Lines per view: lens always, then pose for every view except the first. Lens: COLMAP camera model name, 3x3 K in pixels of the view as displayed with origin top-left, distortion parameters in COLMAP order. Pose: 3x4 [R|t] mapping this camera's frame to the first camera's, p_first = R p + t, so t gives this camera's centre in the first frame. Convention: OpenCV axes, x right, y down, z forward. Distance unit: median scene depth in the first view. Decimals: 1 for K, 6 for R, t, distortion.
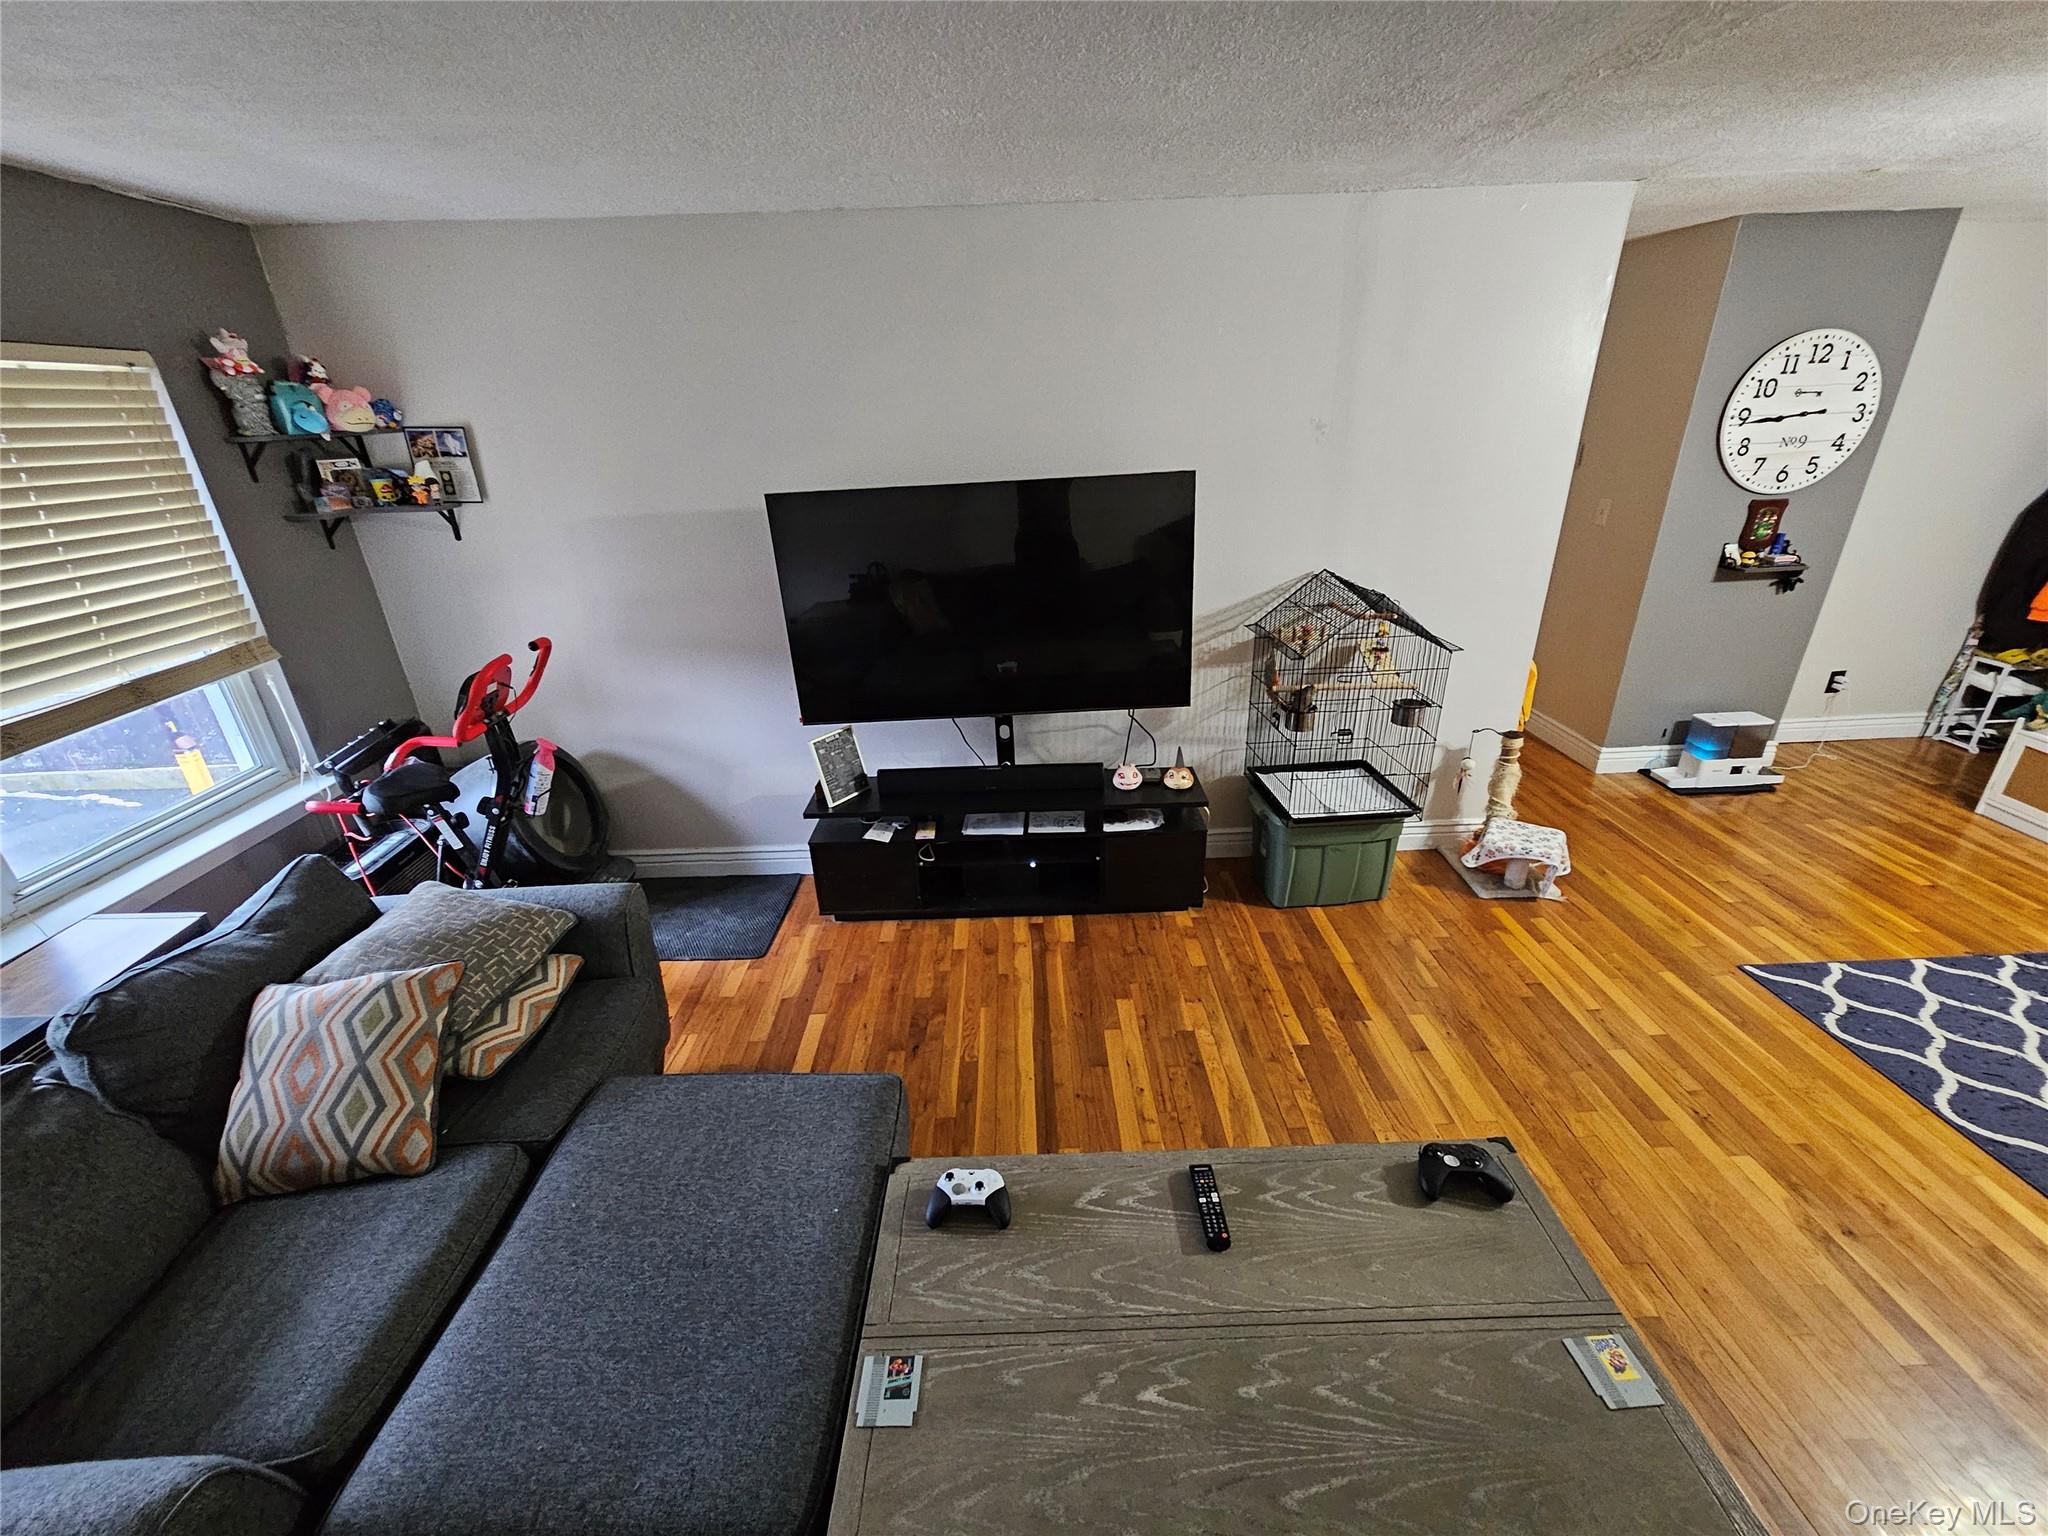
lens RADIAL K [[848.4, 0, 1022.3], [0, 848.4, 776.3], [0, 0, 1]] dist [-0.001583, -0.000385]
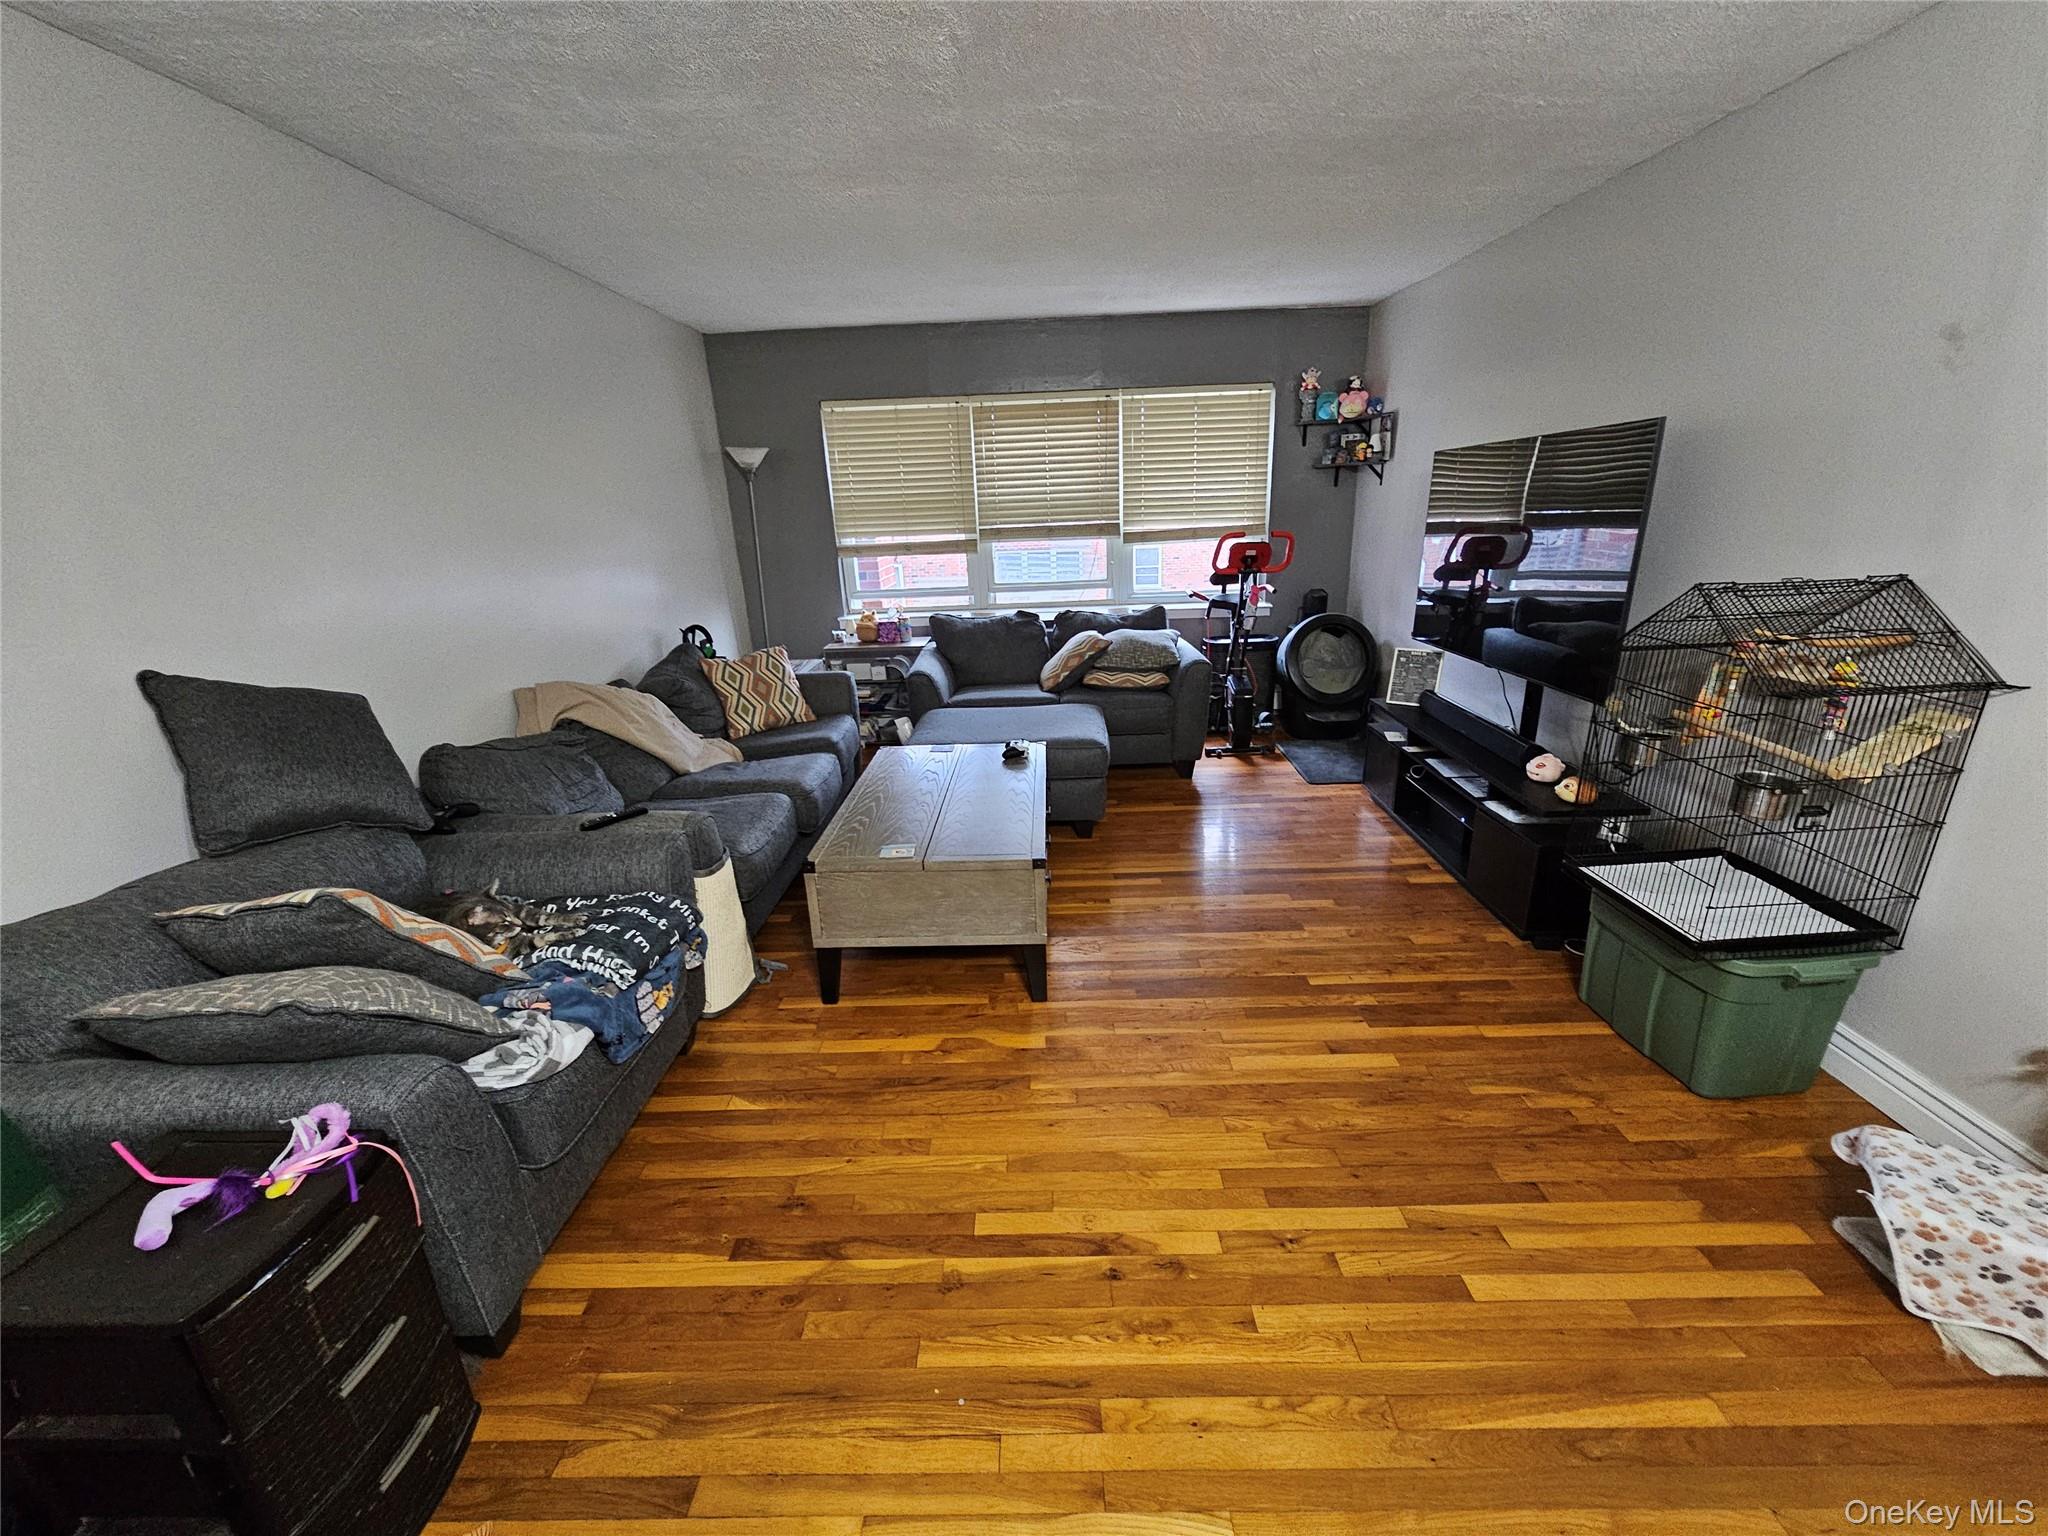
lens RADIAL K [[832.8, 0, 1024.0], [0, 832.8, 768.0], [0, 0, 1]] dist [0.000299, 0.000045]
pose [[-0.024736, 0.349272, -0.936695, 1.148156], [-0.359843, 0.871065, 0.334303, -0.115882], [0.932685, 0.345332, 0.104137, 0.466174]]
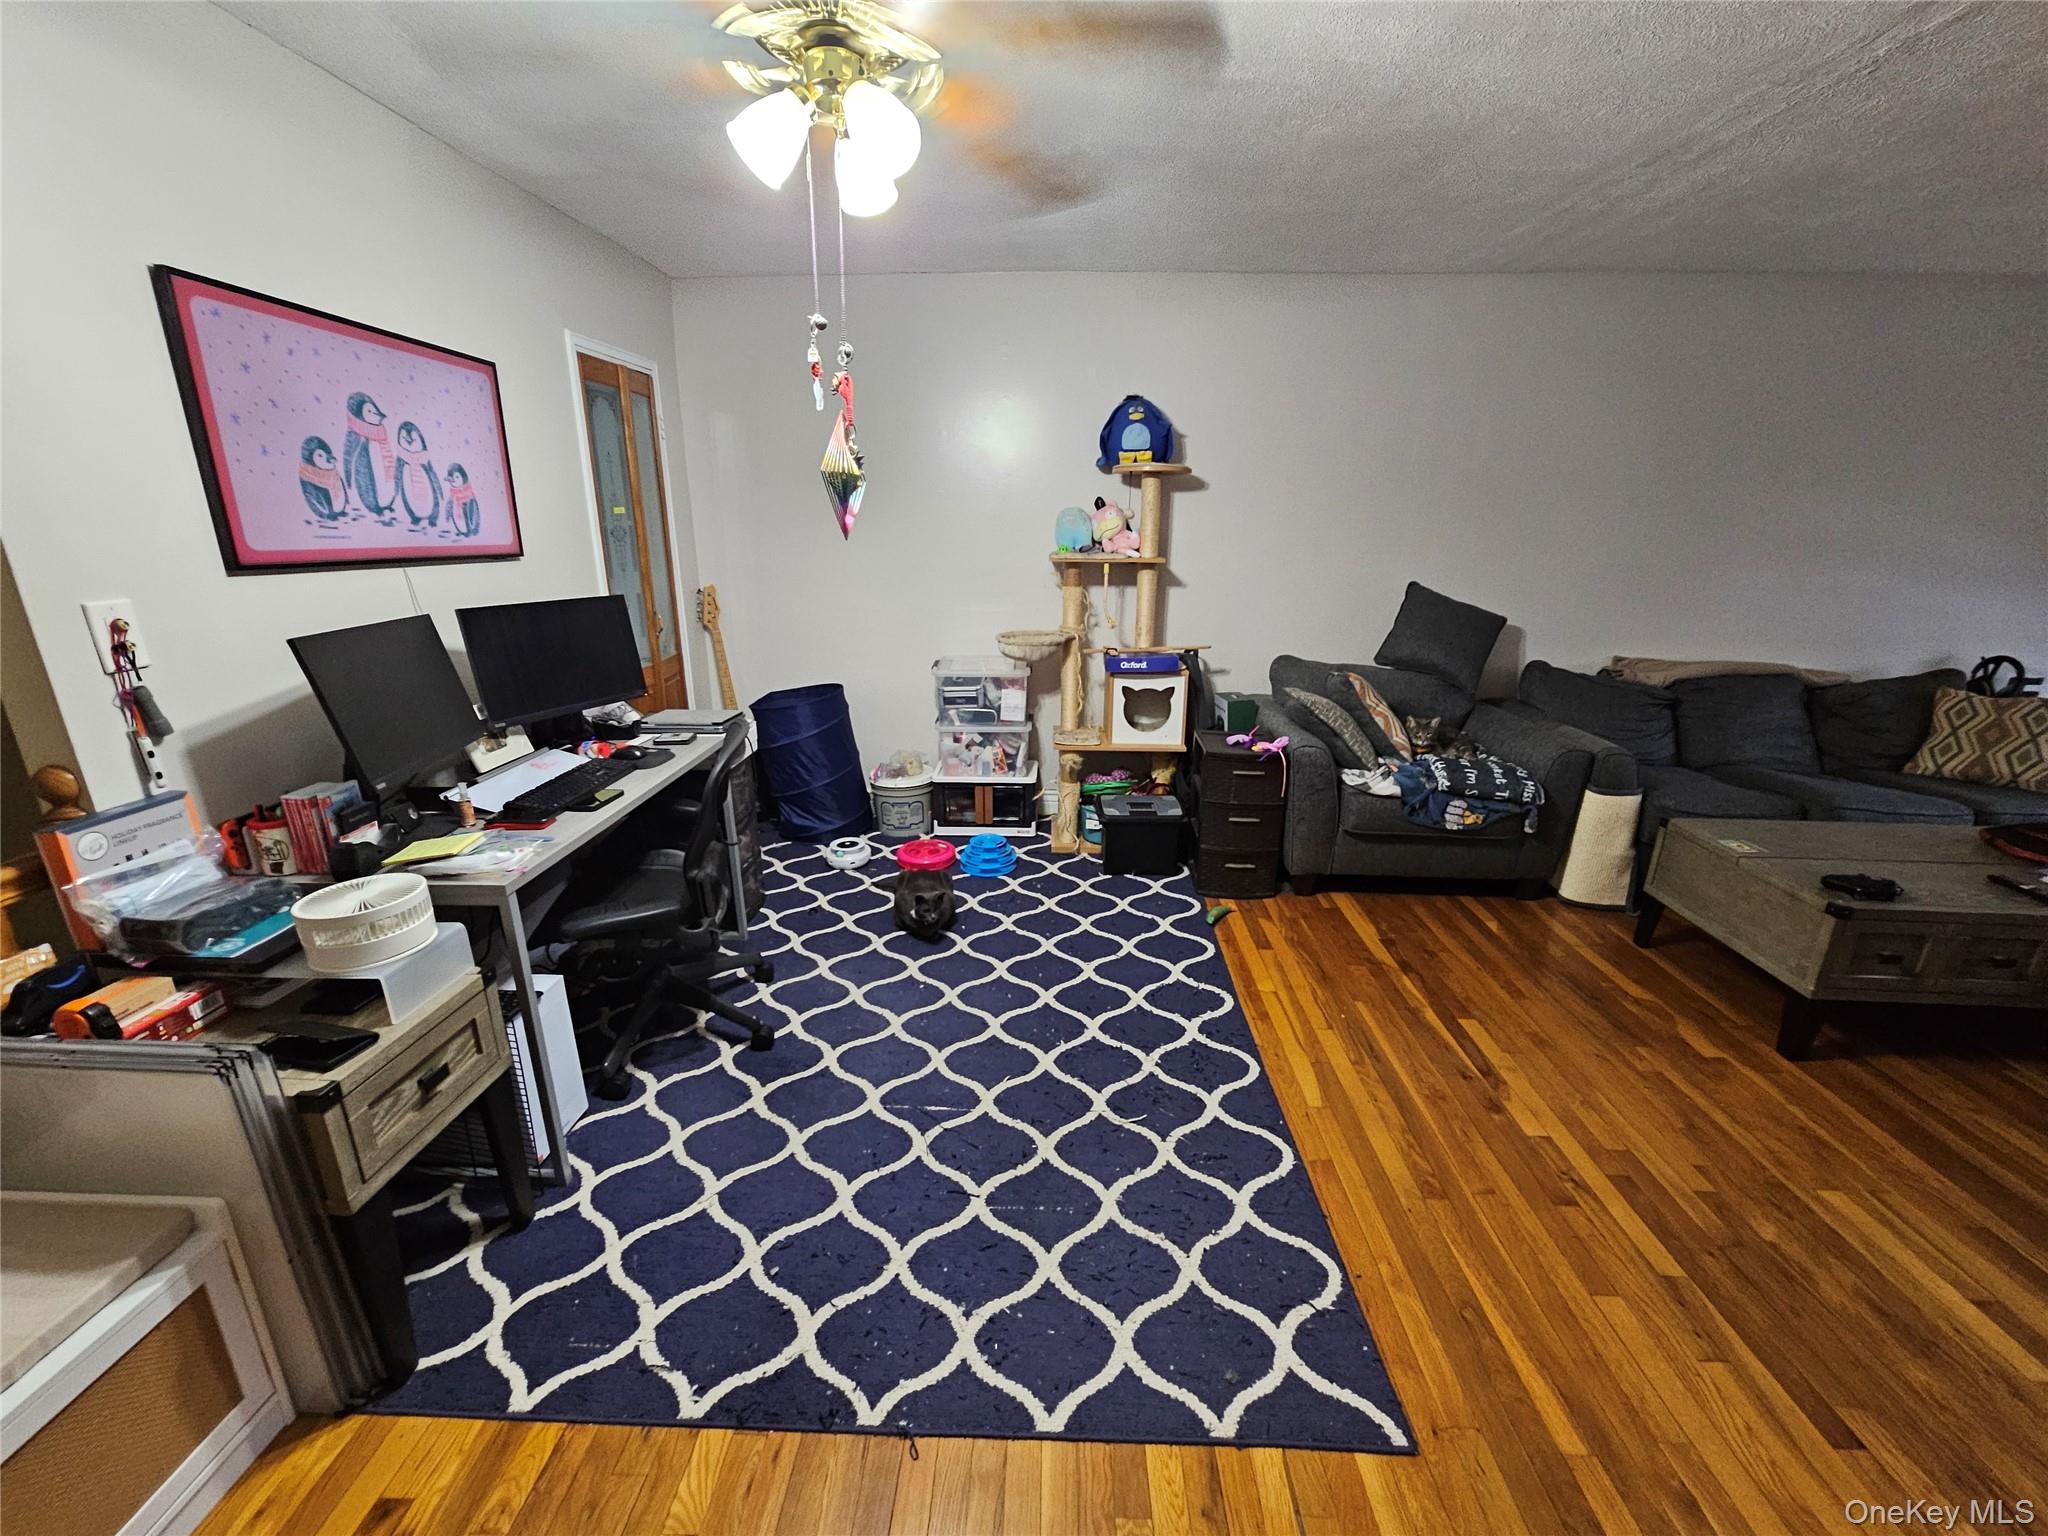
lens RADIAL K [[848.4, 0, 1022.3], [0, 848.4, 776.3], [0, 0, 1]] dist [-0.001583, -0.000385]
pose [[-0.998165, 0.015204, 0.058607, 1.095752], [0.049395, 0.764262, 0.643011, -0.414566], [-0.035015, 0.644726, -0.763611, 1.194337]]
